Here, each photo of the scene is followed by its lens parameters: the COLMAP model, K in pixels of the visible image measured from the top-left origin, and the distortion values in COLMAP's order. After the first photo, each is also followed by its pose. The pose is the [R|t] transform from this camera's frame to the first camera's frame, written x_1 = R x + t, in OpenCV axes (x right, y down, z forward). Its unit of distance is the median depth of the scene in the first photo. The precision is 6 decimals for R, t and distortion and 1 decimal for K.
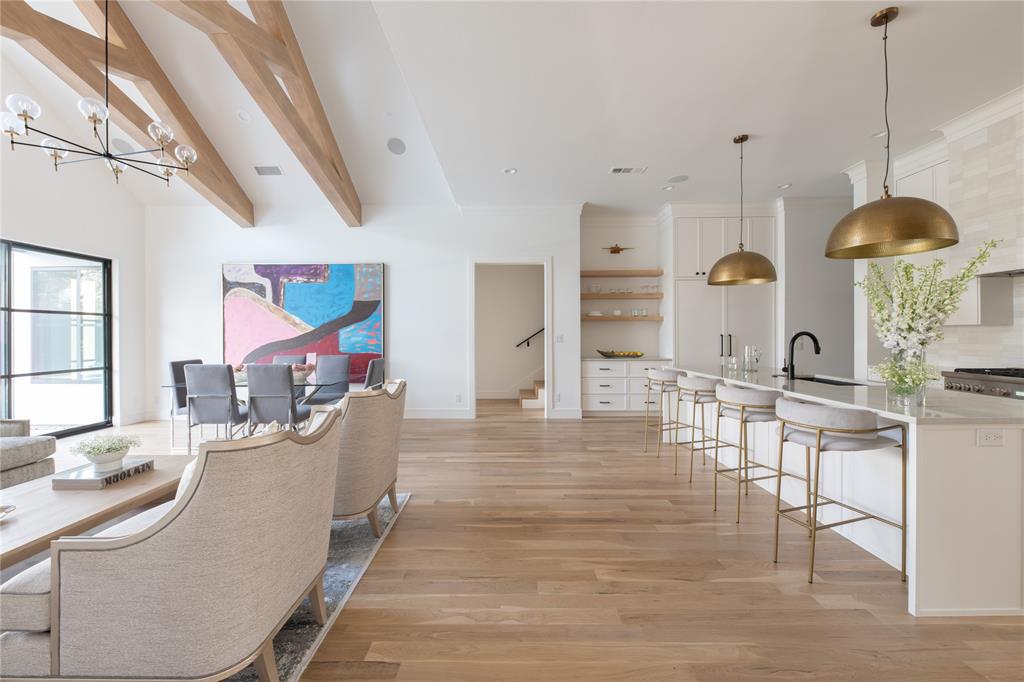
lens RADIAL K [[388.7, 0, 514.6], [0, 388.7, 331.3], [0, 0, 1]] dist [-0.000021, -0.000393]
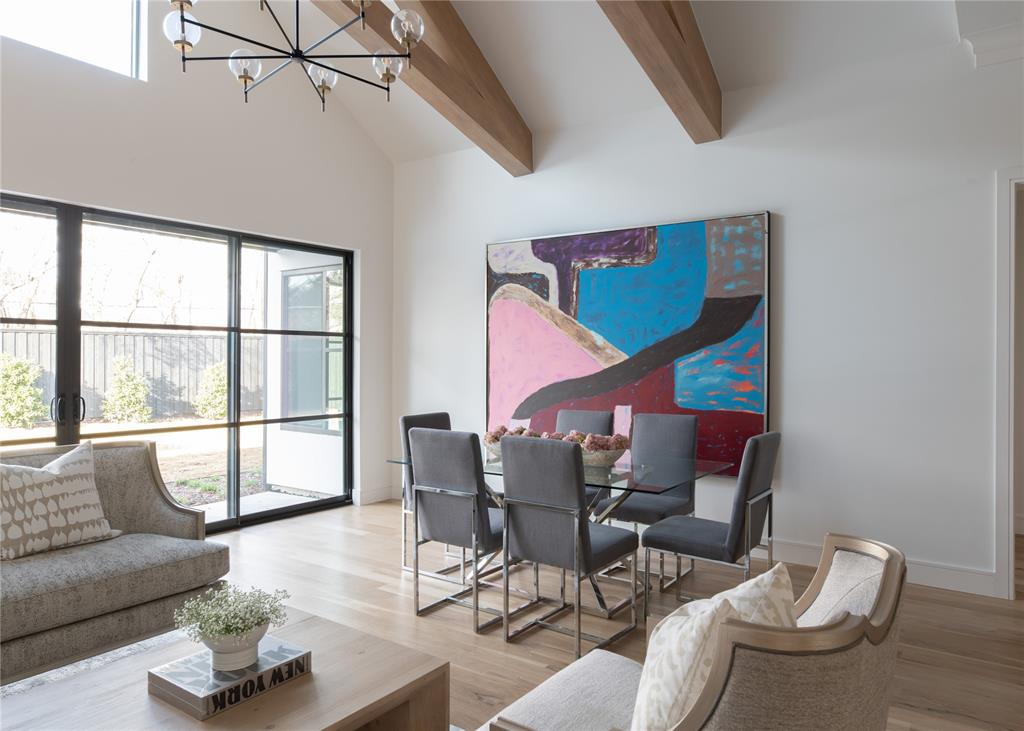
lens RADIAL K [[727.3, 0, 512.0], [0, 727.3, 365.5], [0, 0, 1]] dist [-0.005423, -0.002841]
pose [[0.802966, 0.013061, -0.595882, -0.079943], [-0.005140, 0.999874, 0.014991, -0.009676], [0.596003, -0.008974, 0.802932, 0.162268]]
